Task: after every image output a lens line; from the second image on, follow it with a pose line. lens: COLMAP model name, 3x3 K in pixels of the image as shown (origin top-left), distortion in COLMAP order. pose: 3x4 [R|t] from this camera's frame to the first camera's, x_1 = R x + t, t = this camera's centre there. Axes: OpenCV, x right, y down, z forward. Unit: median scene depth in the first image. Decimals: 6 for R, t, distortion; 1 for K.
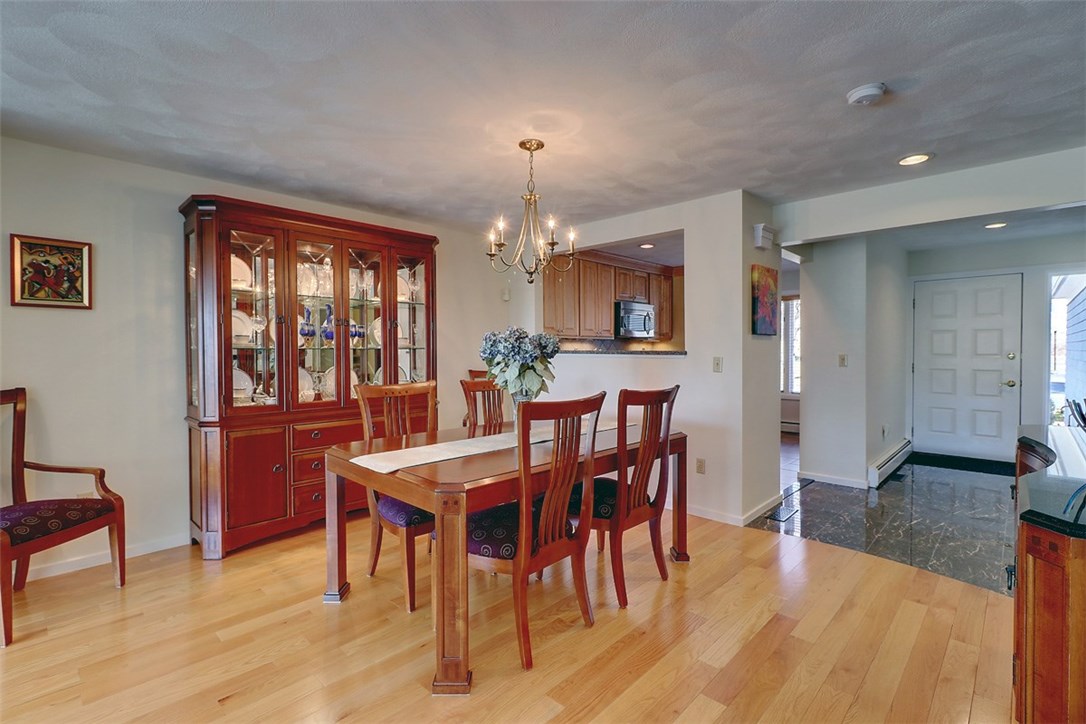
lens RADIAL K [[499.4, 0, 547.4], [0, 499.4, 357.1], [0, 0, 1]] dist [0.002306, -0.000276]
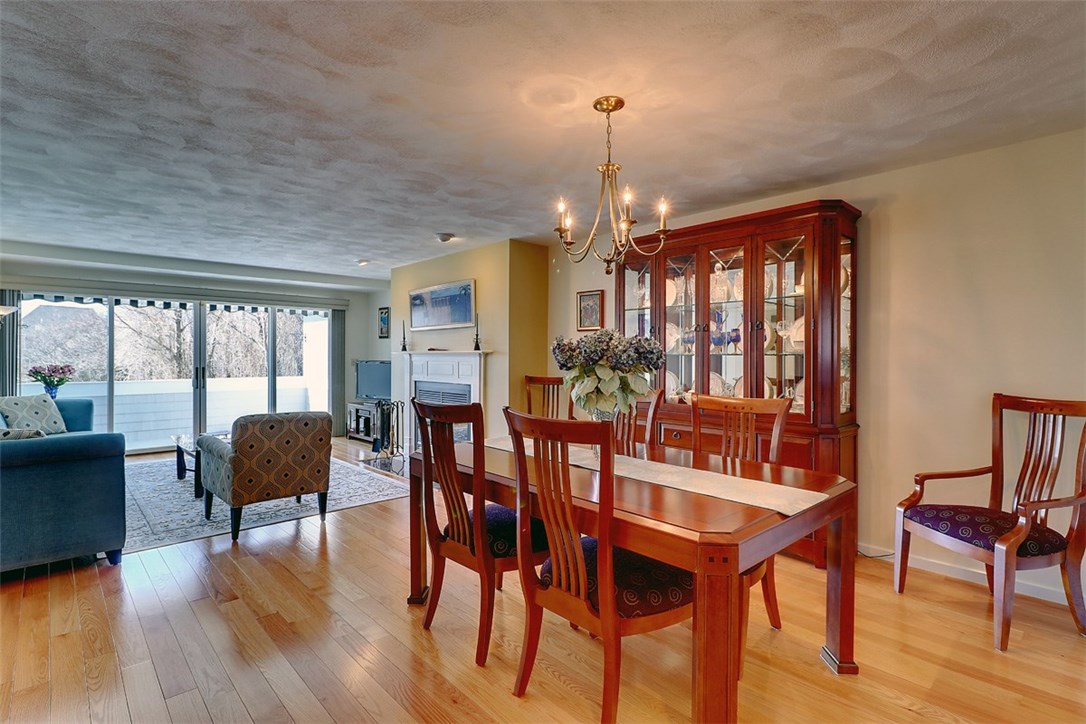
lens RADIAL K [[551.9, 0, 537.2], [0, 551.9, 358.4], [0, 0, 1]] dist [0.017342, 0.000351]
pose [[-0.101744, 0.008824, -0.994771, 0.686019], [-0.027232, 0.999561, 0.011652, -0.014206], [0.994438, 0.028276, -0.101459, 0.768925]]
